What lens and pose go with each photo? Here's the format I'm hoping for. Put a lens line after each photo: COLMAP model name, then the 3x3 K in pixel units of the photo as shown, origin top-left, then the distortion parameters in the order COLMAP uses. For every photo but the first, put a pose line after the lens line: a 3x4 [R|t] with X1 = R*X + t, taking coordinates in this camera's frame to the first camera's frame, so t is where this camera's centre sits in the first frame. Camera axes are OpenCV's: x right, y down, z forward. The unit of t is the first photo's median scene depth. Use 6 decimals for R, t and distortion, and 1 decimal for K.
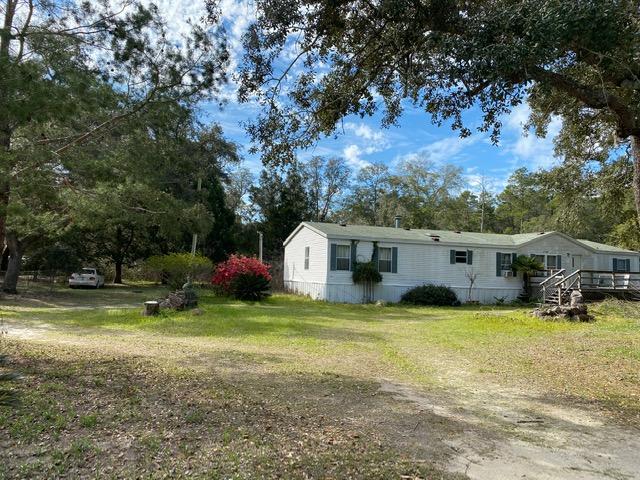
lens RADIAL K [[475.4, 0, 319.6], [0, 475.4, 244.3], [0, 0, 1]] dist [0.027637, -0.042110]
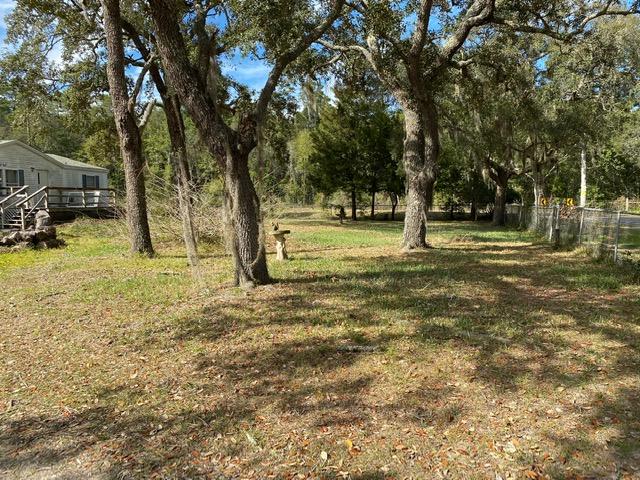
lens RADIAL K [[476.4, 0, 320.0], [0, 476.4, 240.0], [0, 0, 1]] dist [0.033141, -0.068778]
pose [[0.530311, -0.098811, 0.842025, 0.074326], [-0.032347, 0.990103, 0.136560, 0.015380], [-0.847186, -0.099656, 0.521867, 0.128035]]
